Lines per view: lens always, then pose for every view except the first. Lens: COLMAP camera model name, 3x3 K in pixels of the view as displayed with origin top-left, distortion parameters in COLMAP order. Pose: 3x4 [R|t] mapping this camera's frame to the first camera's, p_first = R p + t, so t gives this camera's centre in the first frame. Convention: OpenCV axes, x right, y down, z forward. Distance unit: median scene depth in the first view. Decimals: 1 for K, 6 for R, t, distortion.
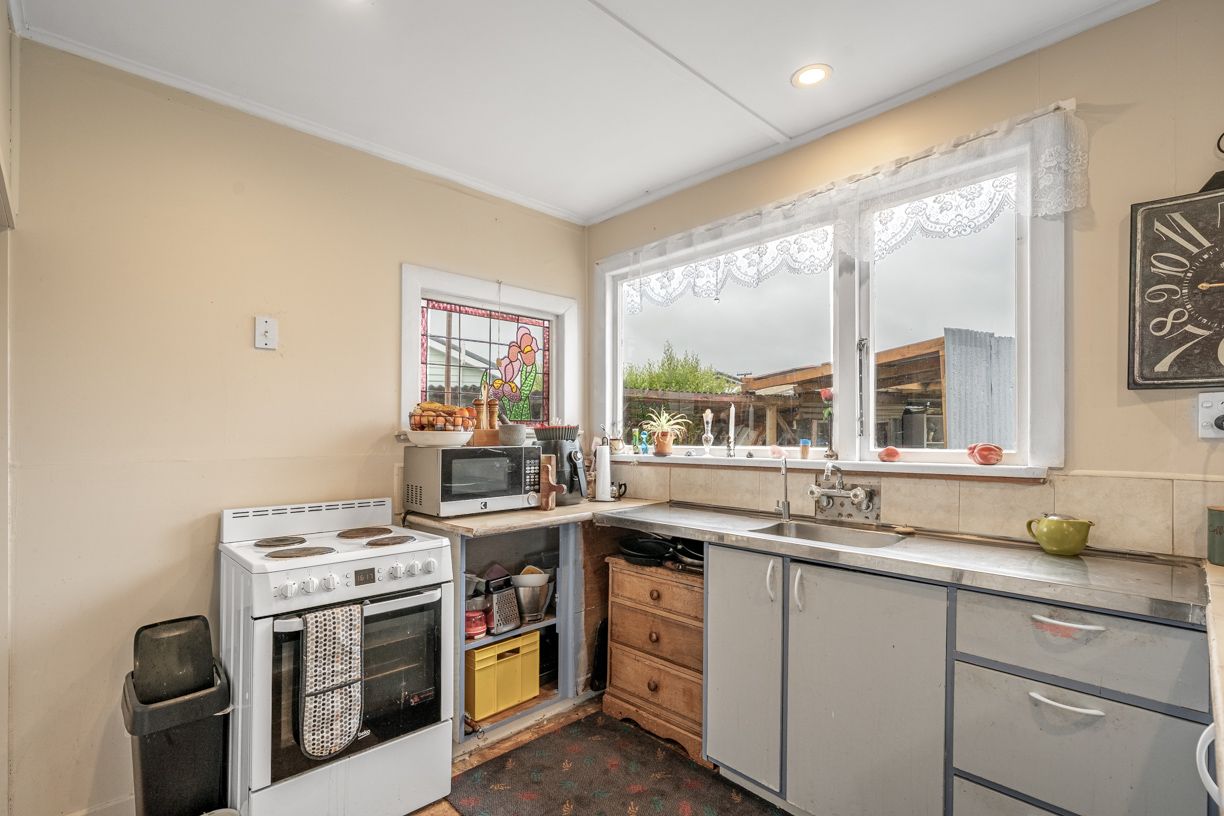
lens RADIAL K [[564.5, 0, 618.4], [0, 564.5, 426.9], [0, 0, 1]] dist [0.001273, -0.001005]
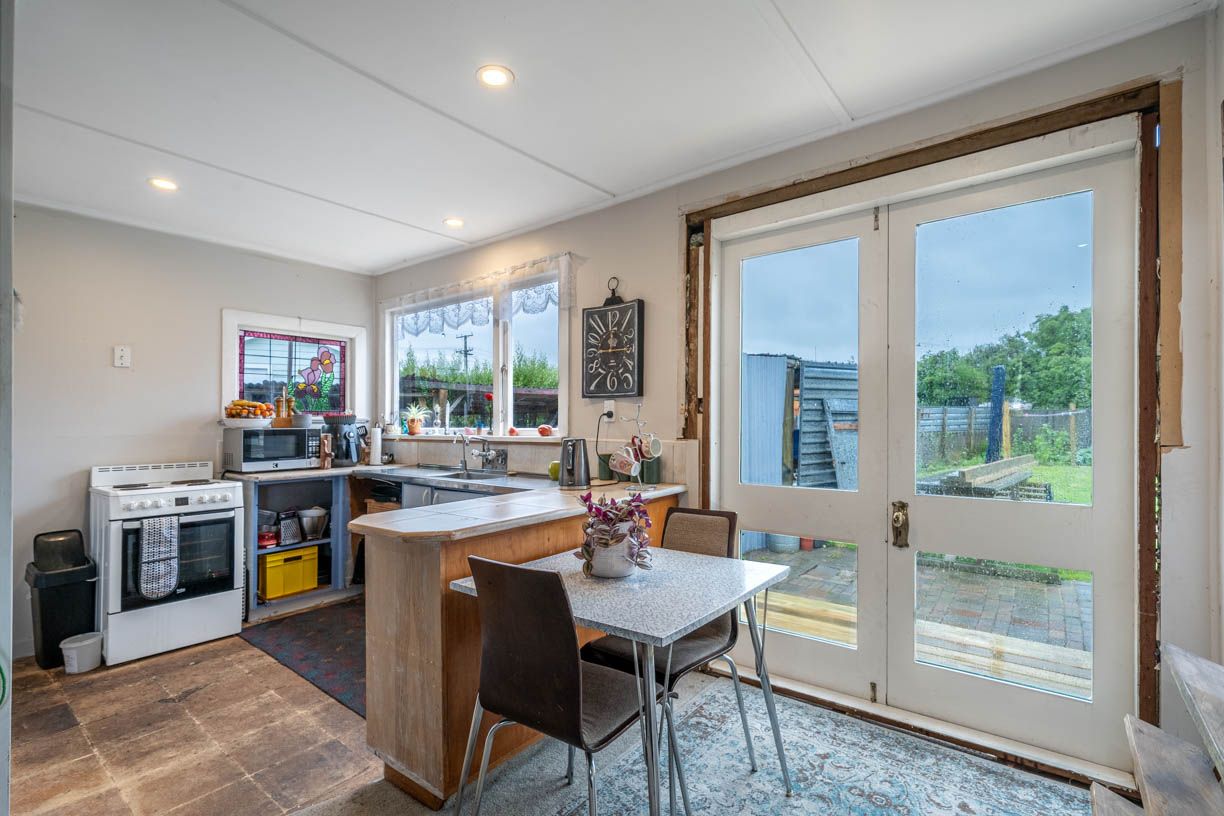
lens RADIAL K [[564.5, 0, 614.4], [0, 564.5, 413.8], [0, 0, 1]] dist [0.001273, -0.001005]
pose [[0.990898, 0.000419, 0.134614, 0.515646], [-0.000435, 1.000000, 0.000089, -0.006453], [-0.134614, -0.000147, 0.990898, -0.733406]]
